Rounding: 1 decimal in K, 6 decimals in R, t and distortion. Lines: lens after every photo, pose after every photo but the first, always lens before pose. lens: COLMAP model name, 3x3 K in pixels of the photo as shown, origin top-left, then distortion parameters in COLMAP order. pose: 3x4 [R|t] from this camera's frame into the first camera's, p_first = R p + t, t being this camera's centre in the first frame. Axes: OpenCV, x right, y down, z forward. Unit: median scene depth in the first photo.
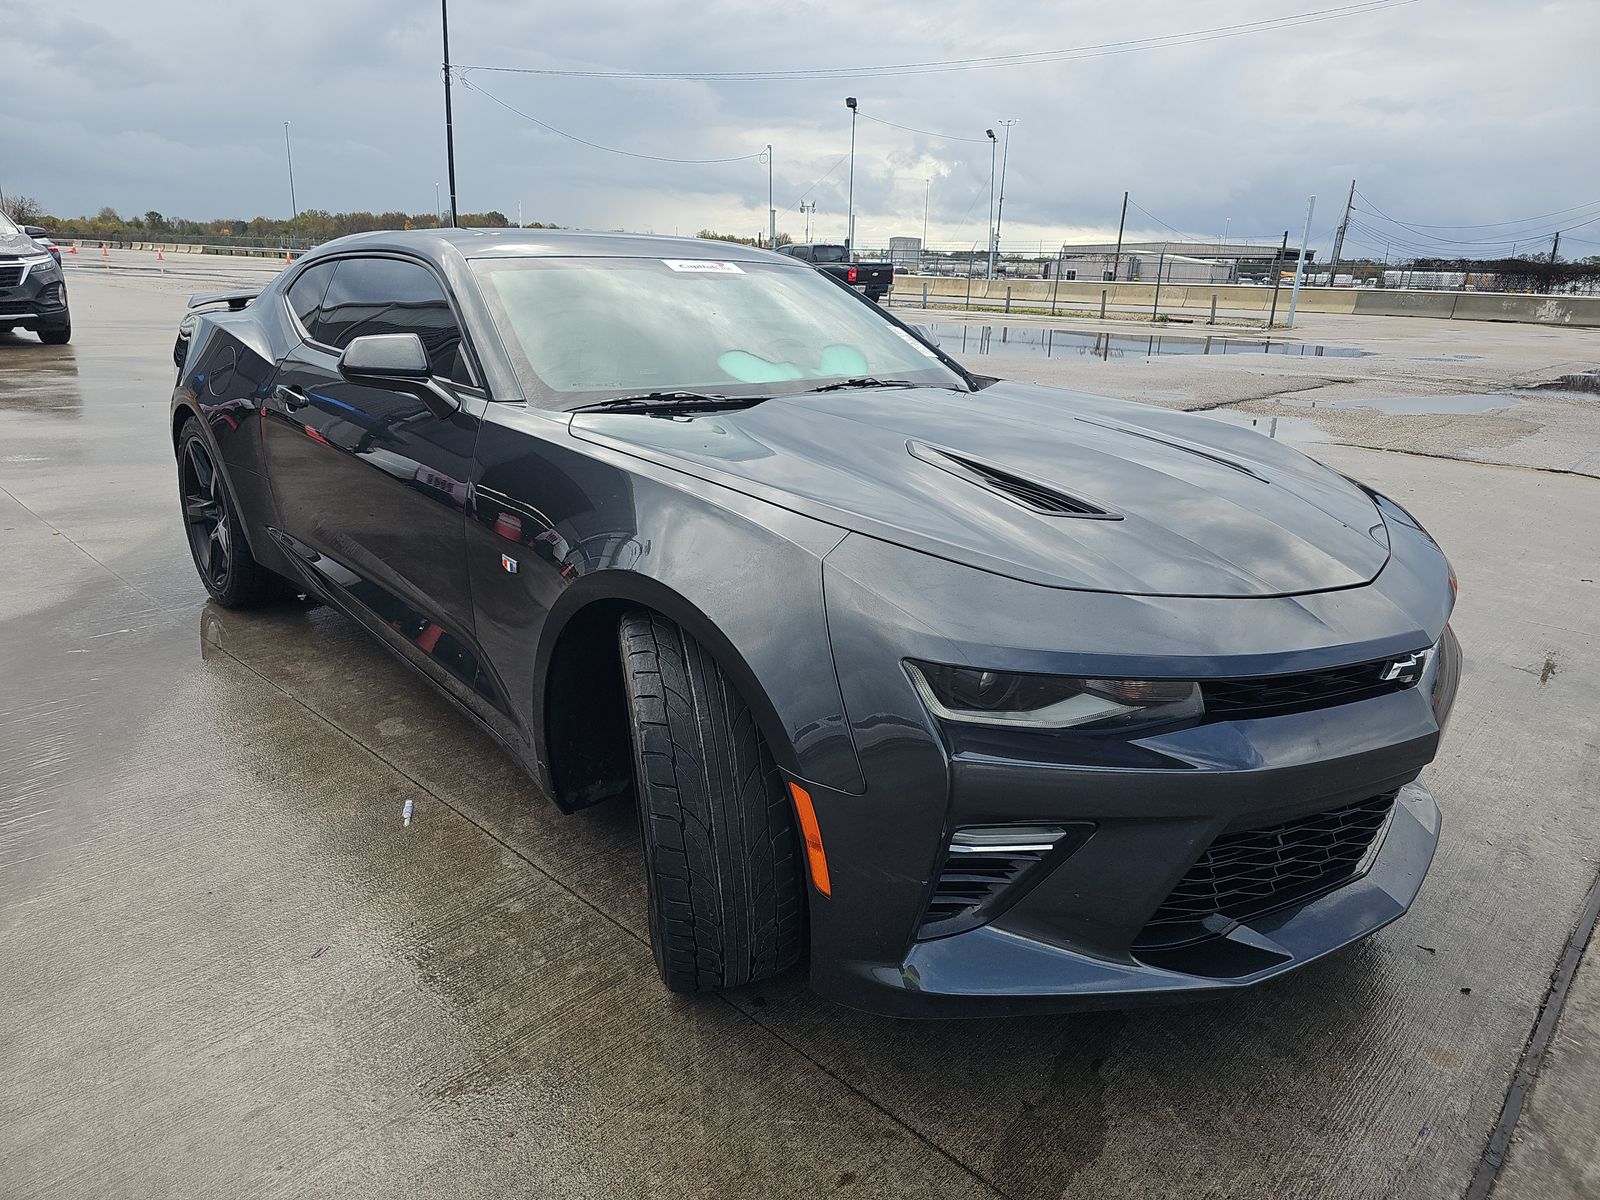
lens RADIAL K [[1082.7, 0, 782.2], [0, 1082.7, 598.8], [0, 0, 1]] dist [0.047656, -0.046792]
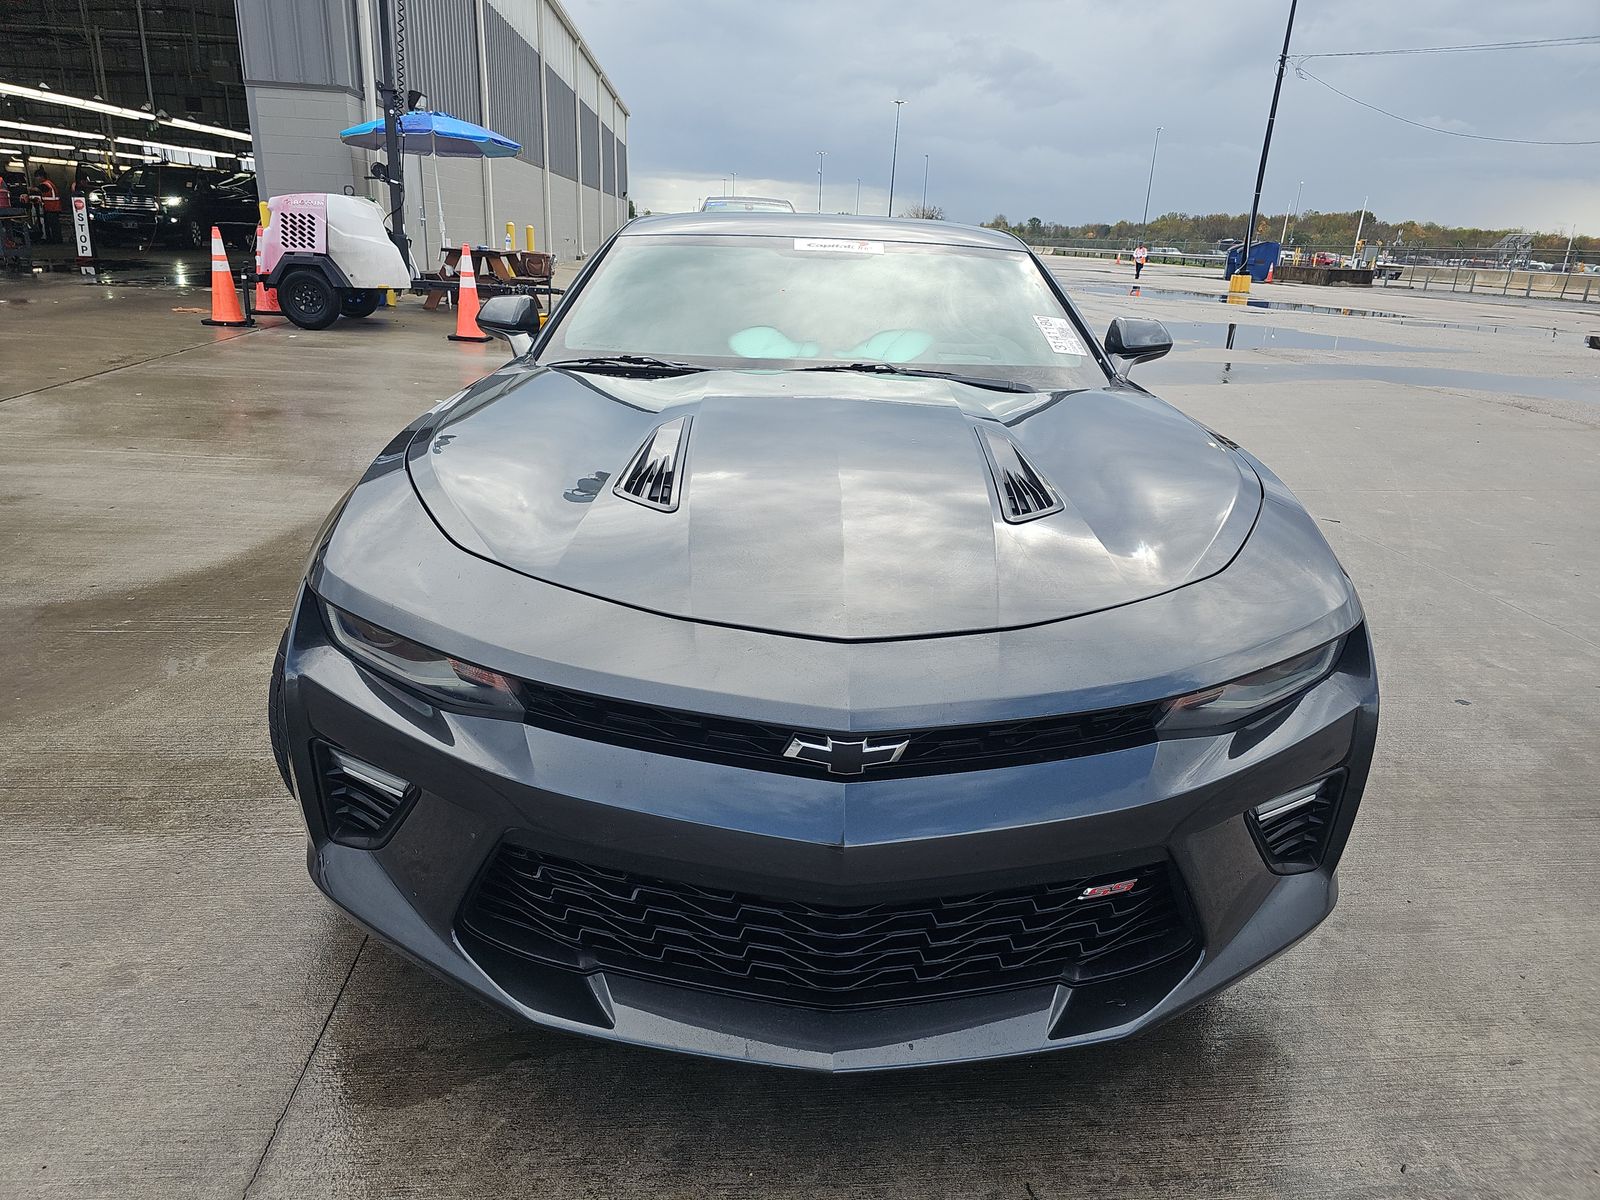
lens RADIAL K [[1082.7, 0, 782.2], [0, 1082.7, 598.8], [0, 0, 1]] dist [0.047656, -0.046792]
pose [[0.740173, 0.212399, -0.637989, 0.735866], [-0.213963, 0.973881, 0.075991, -0.067277], [0.637466, 0.080260, 0.766287, 0.279711]]
